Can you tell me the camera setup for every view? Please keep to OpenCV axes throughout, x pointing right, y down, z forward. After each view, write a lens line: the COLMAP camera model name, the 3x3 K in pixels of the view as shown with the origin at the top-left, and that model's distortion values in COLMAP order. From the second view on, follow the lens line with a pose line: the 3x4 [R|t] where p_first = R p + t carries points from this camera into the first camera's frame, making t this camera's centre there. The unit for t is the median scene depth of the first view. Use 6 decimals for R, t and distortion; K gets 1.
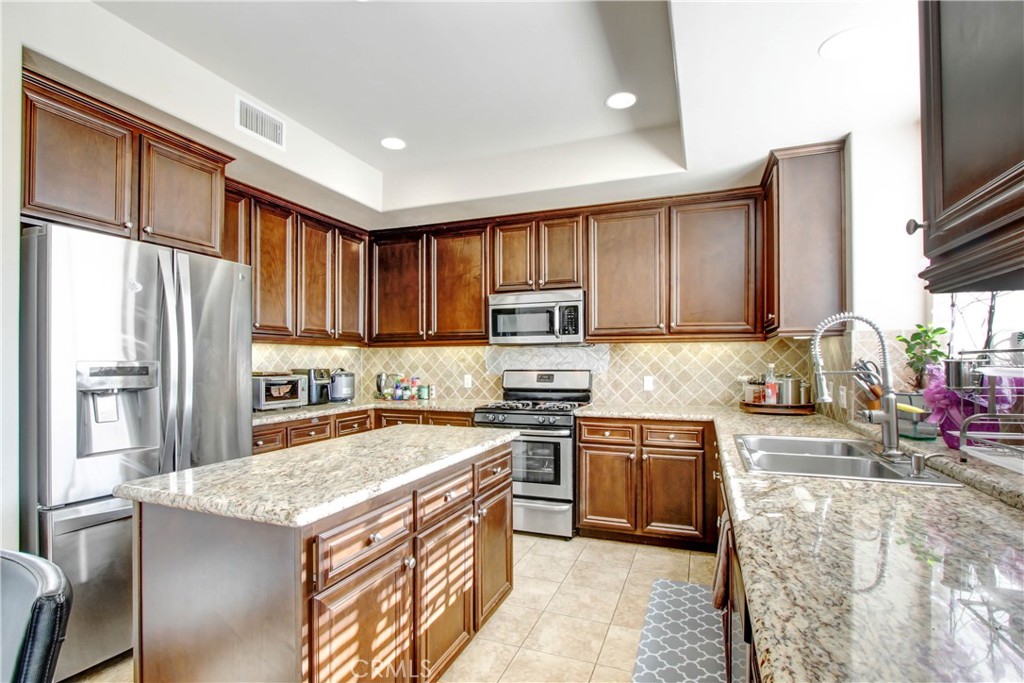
lens RADIAL K [[500.2, 0, 518.3], [0, 500.2, 359.6], [0, 0, 1]] dist [0.000006, -0.000163]
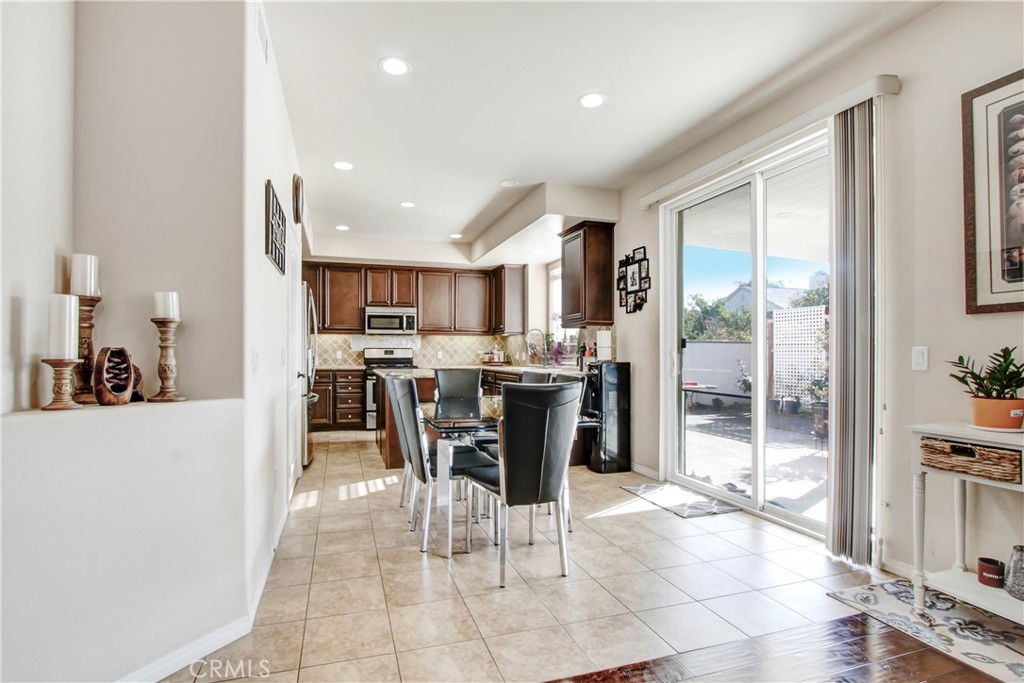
lens RADIAL K [[500.2, 0, 509.2], [0, 500.2, 347.5], [0, 0, 1]] dist [0.000006, -0.000163]
pose [[0.768882, 0.010886, 0.639297, -0.841333], [-0.003138, 0.999907, -0.013253, 0.043911], [-0.639382, 0.008184, 0.768845, -0.767563]]
